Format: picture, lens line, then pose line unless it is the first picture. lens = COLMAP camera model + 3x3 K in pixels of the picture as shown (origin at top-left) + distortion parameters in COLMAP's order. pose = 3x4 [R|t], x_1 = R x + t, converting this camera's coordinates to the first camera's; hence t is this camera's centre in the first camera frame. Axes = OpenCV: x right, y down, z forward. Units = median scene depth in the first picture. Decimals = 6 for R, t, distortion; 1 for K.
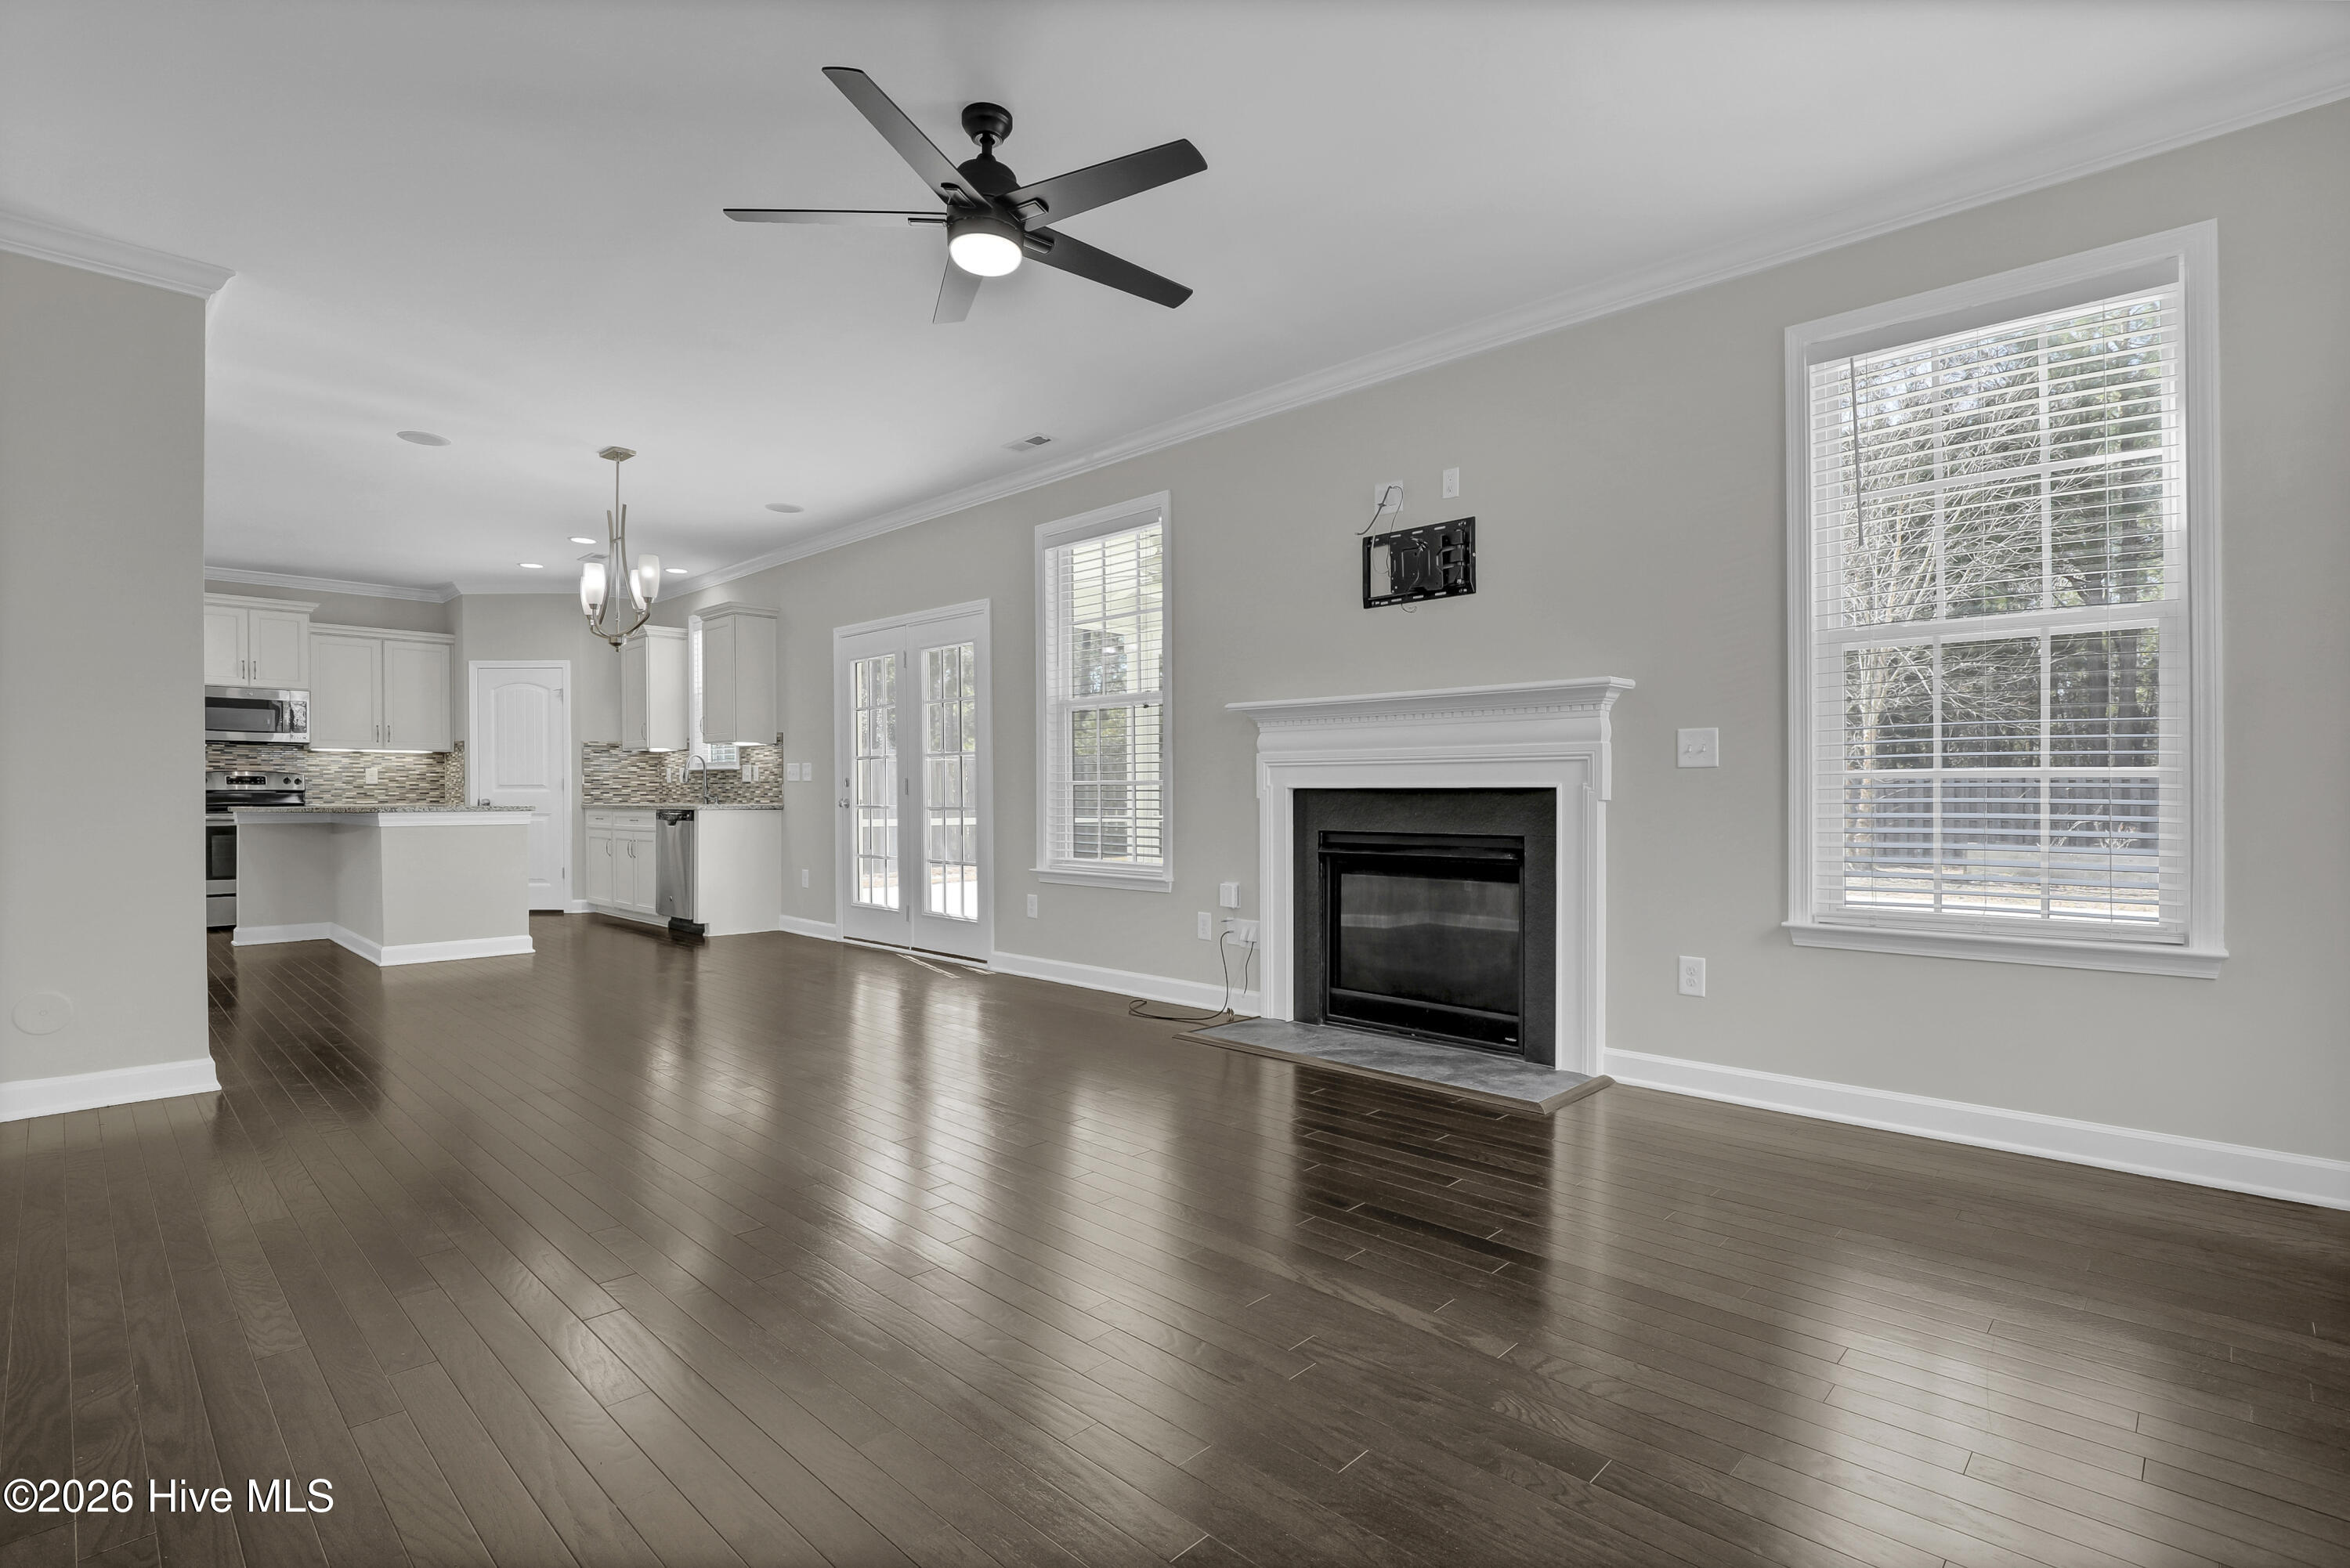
lens RADIAL K [[1092.4, 0, 1200.8], [0, 1092.4, 810.3], [0, 0, 1]] dist [-0.021278, -0.000166]
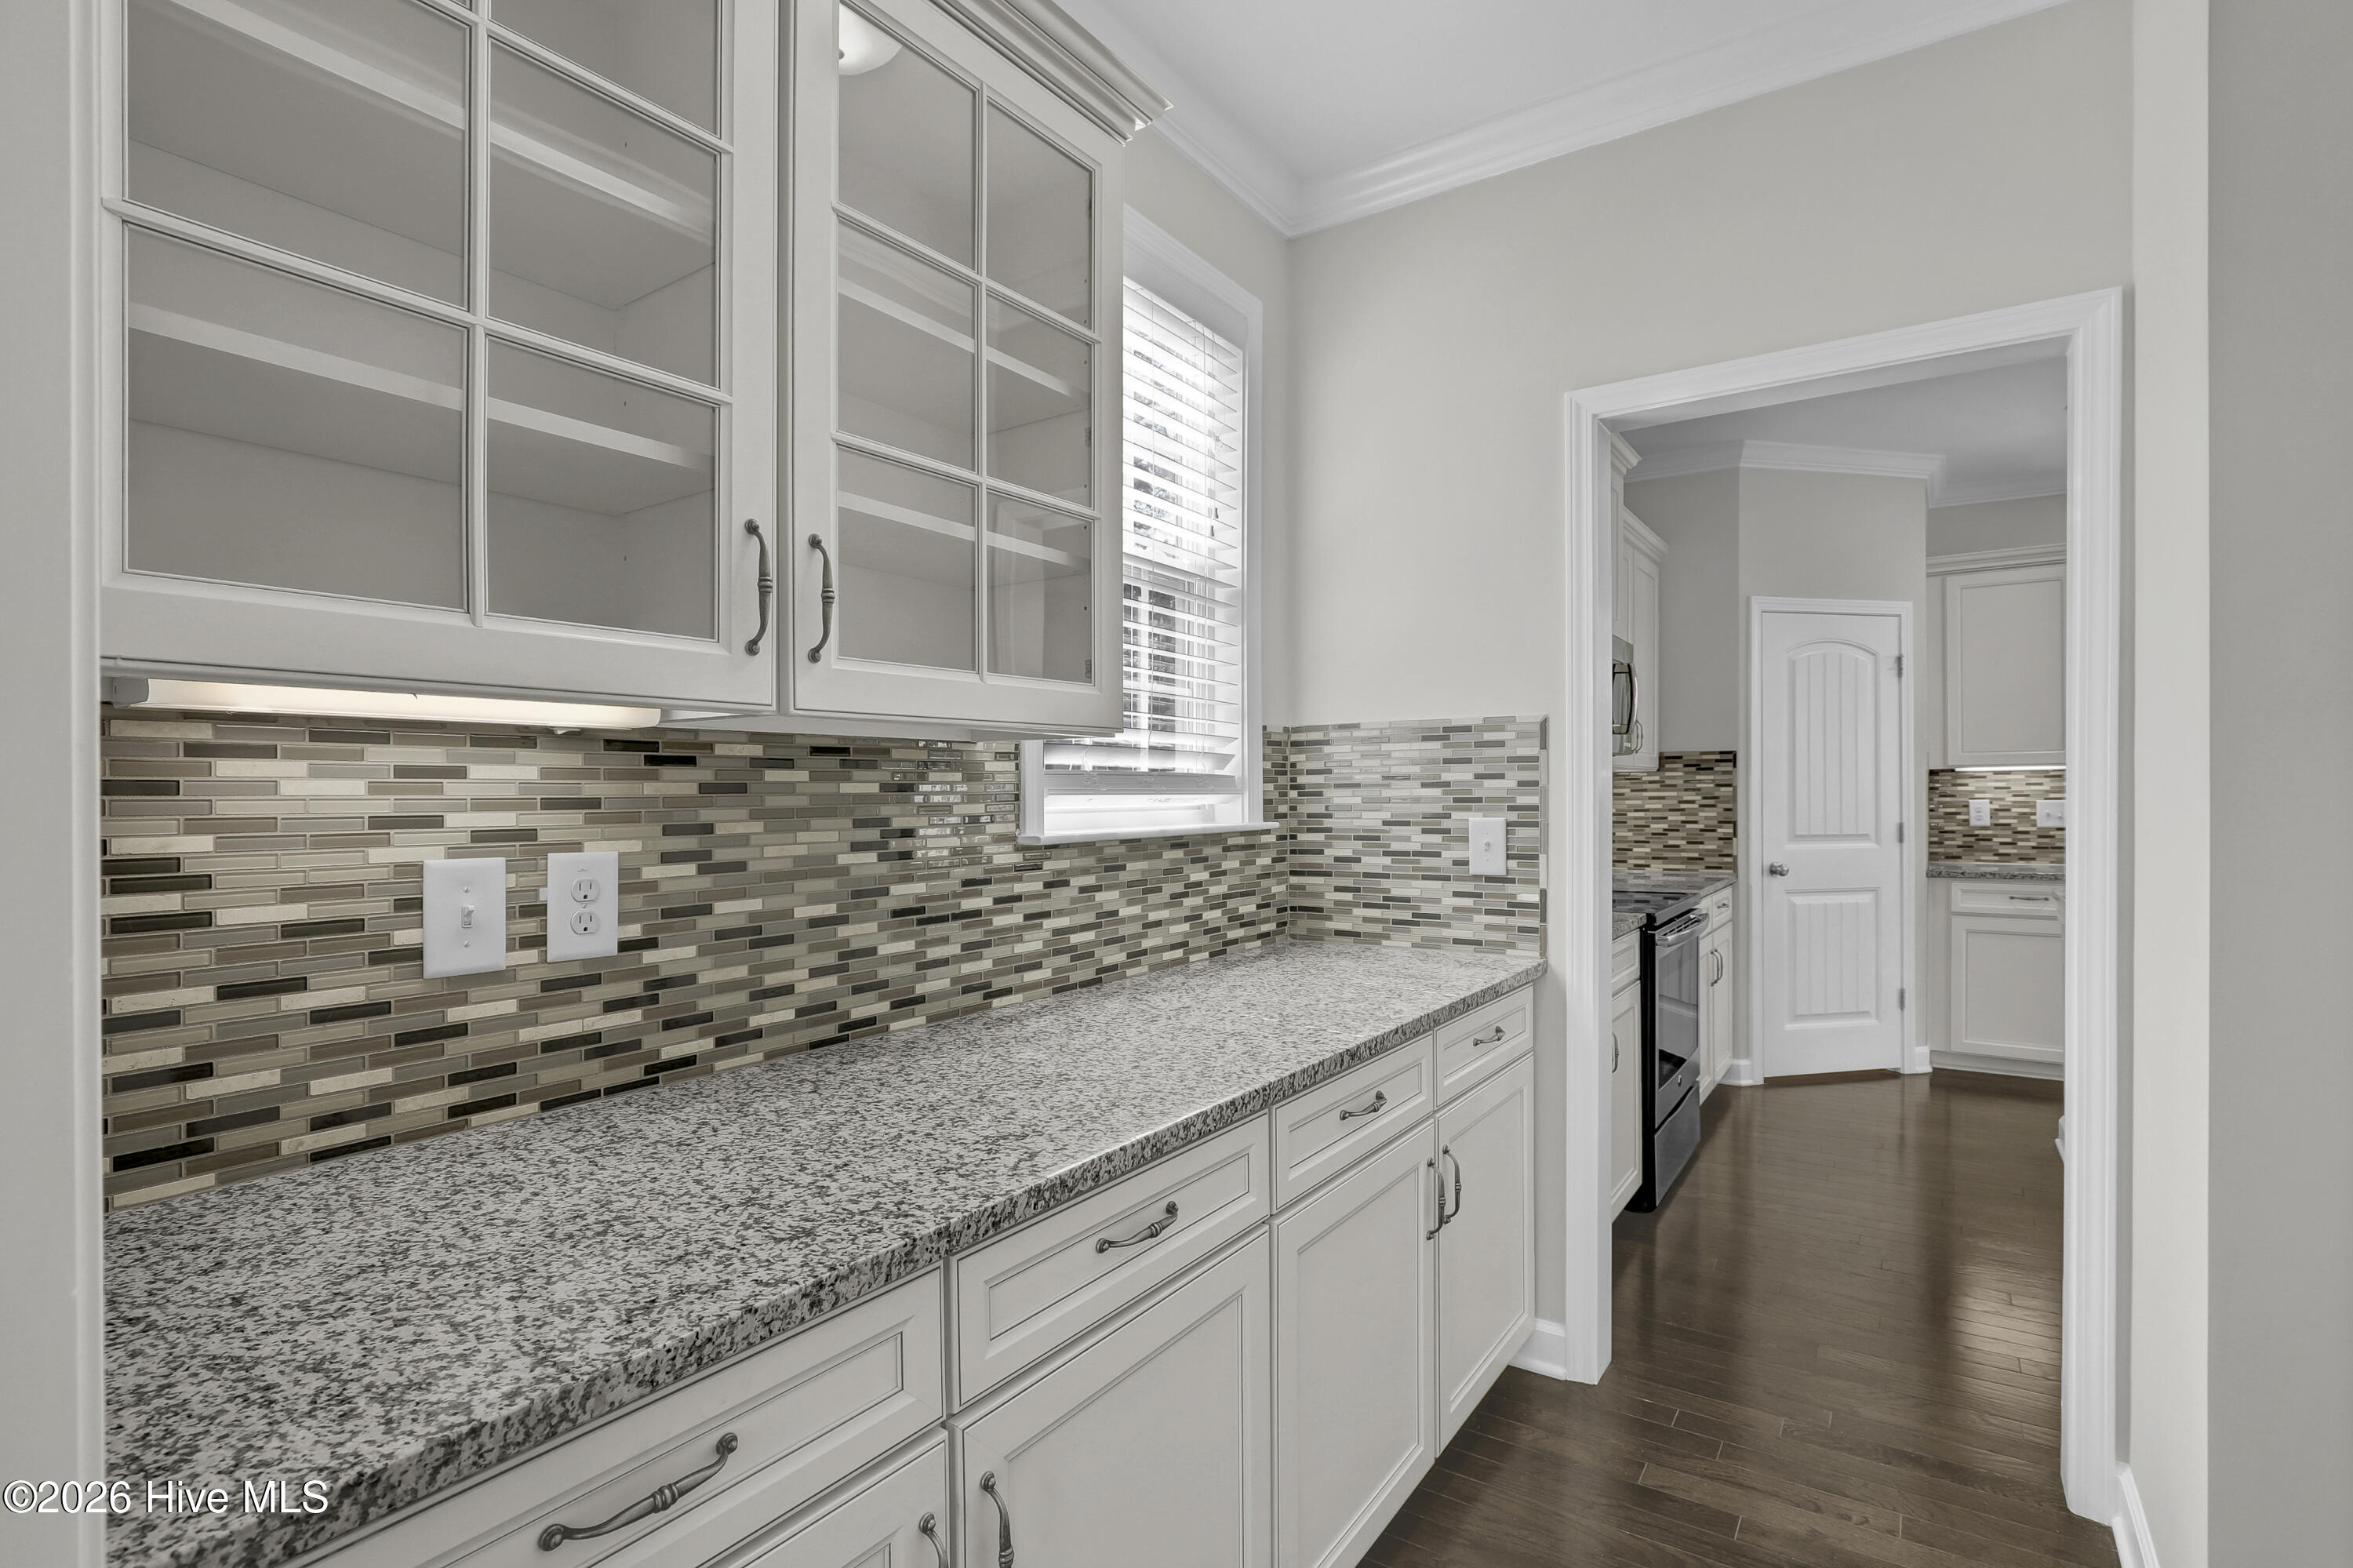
lens RADIAL K [[1126.2, 0, 1199.7], [0, 1126.2, 792.0], [0, 0, 1]] dist [-0.025759, -0.000125]
pose [[0.986282, -0.001401, 0.165066, -1.095841], [0.004114, 0.999862, -0.016097, -0.039337], [-0.165020, 0.016555, 0.986151, 0.553076]]
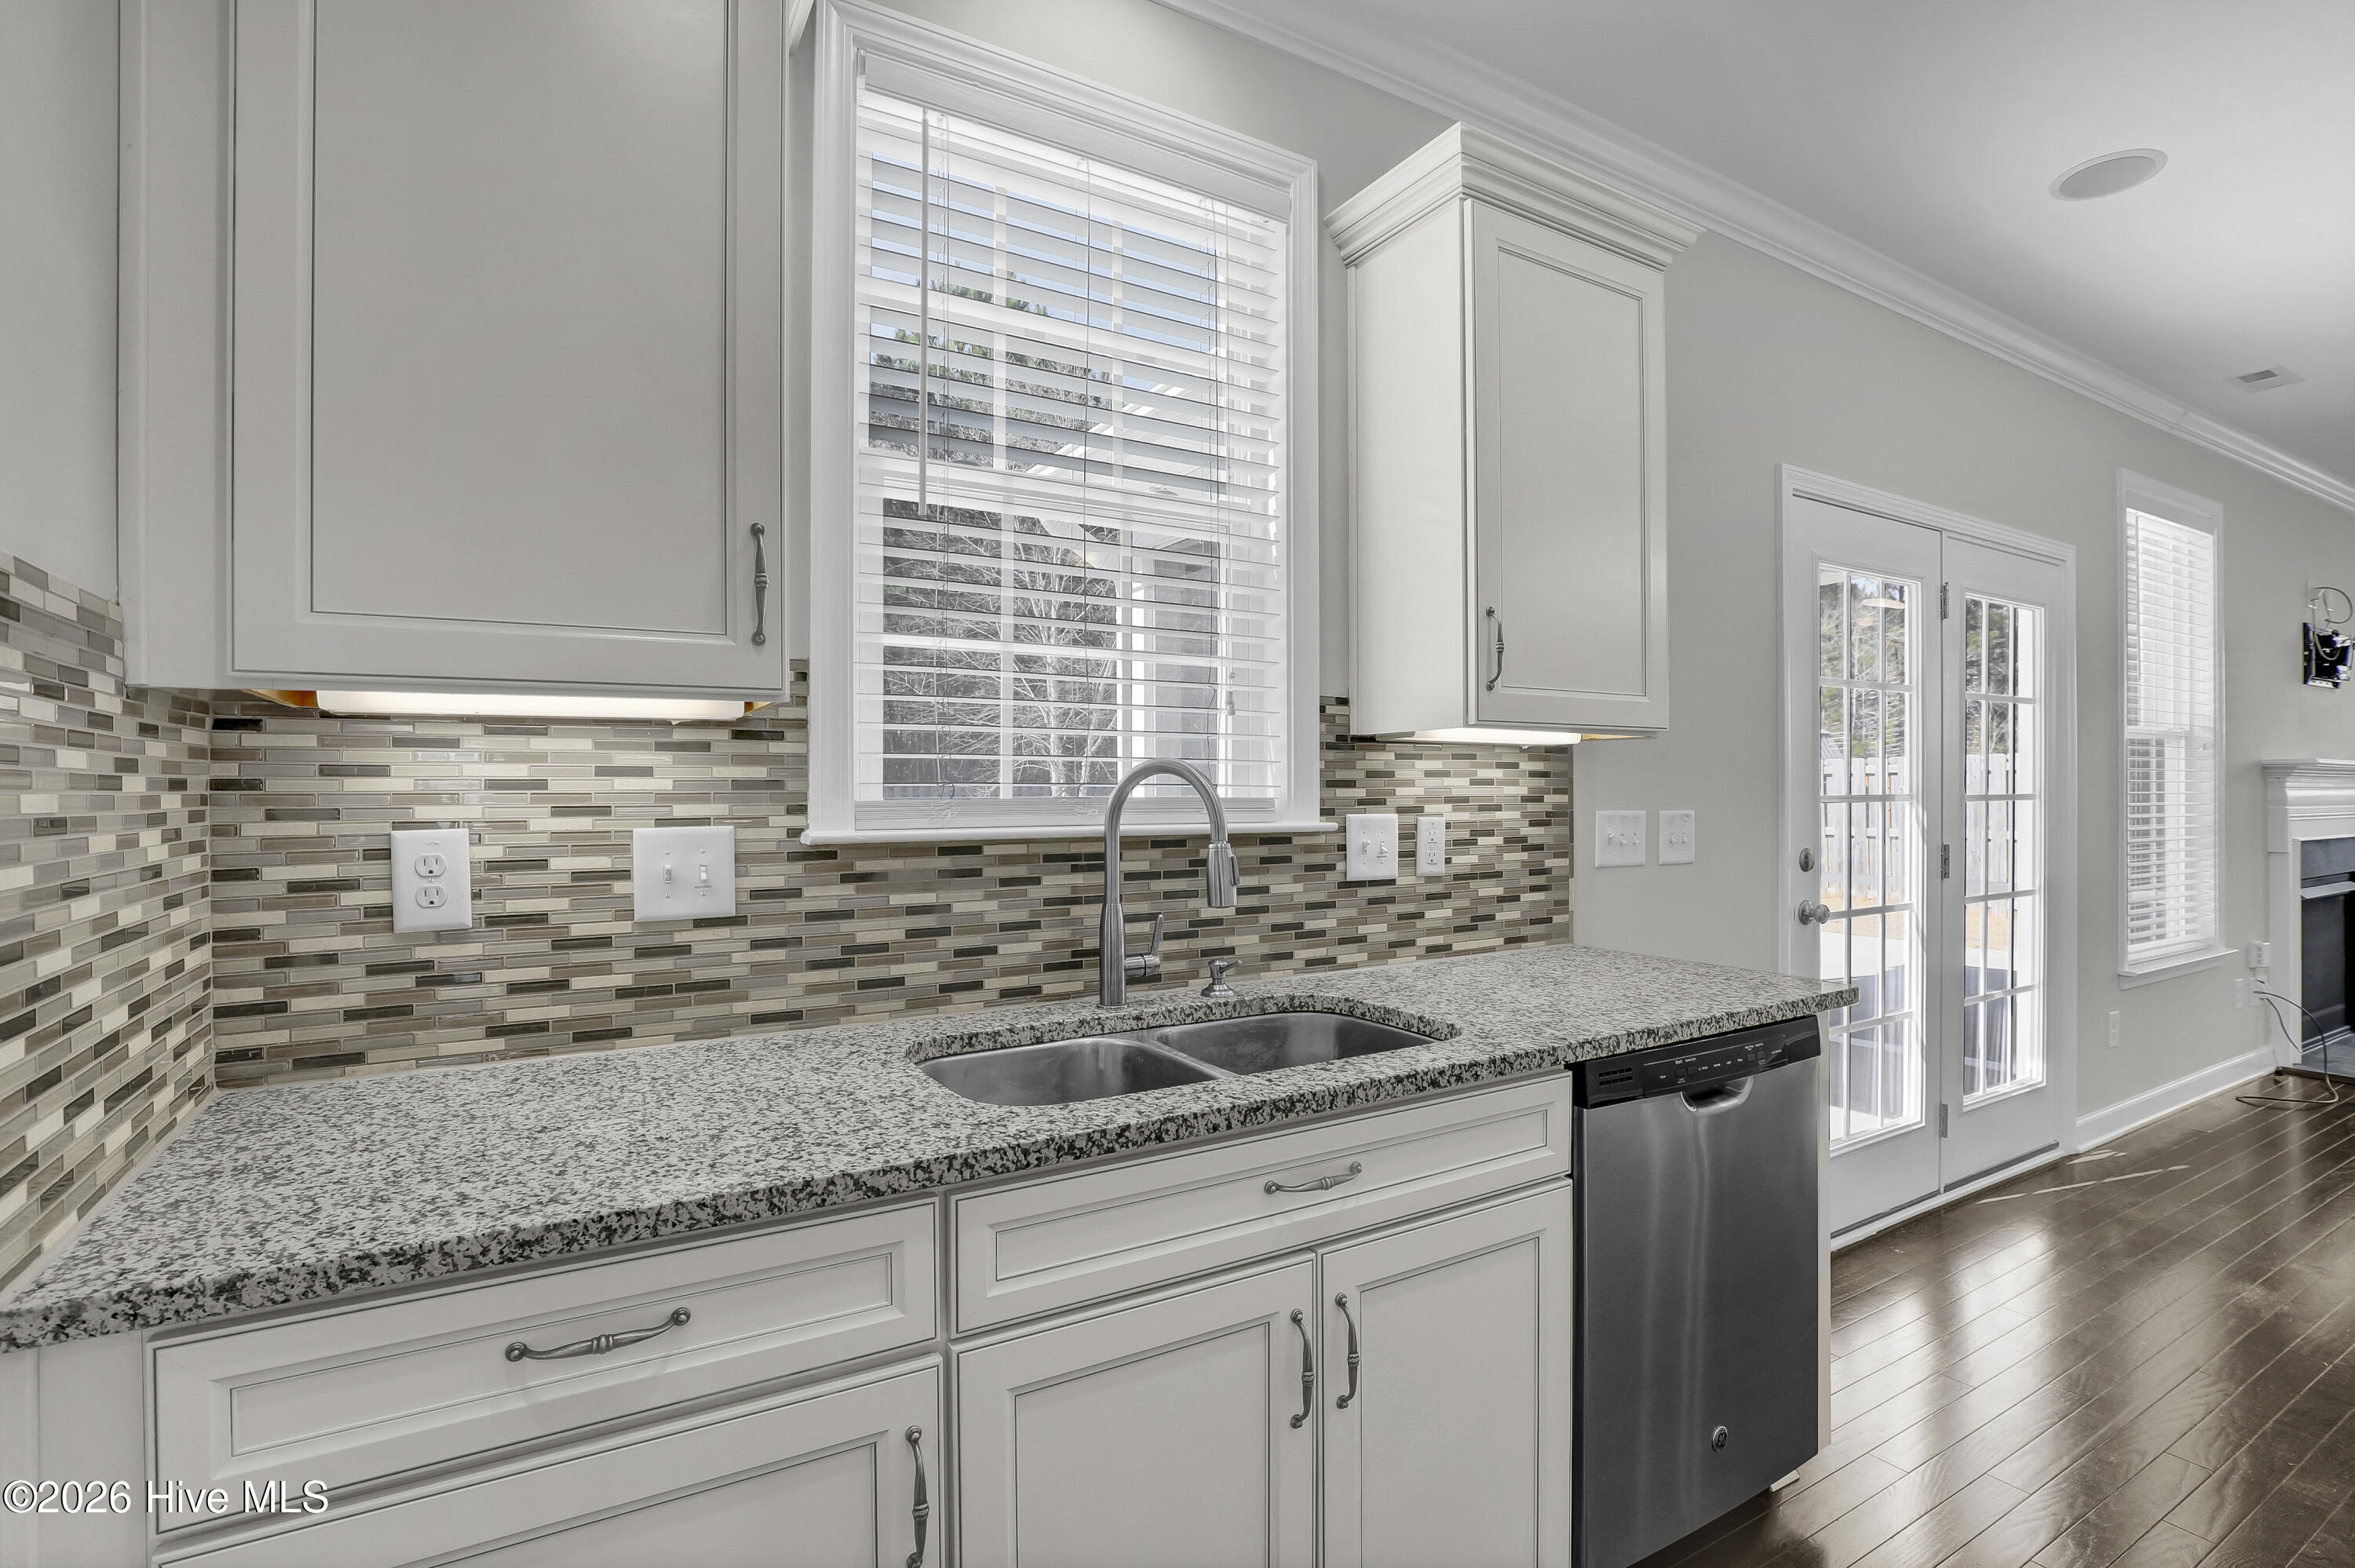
lens RADIAL K [[1099.8, 0, 1202.4], [0, 1099.8, 791.3], [0, 0, 1]] dist [-0.022017, -0.000251]
pose [[0.278366, 0.002157, 0.960473, -0.669684], [0.021148, 0.999741, -0.008374, -0.045209], [-0.960242, 0.022643, 0.278248, 0.956108]]
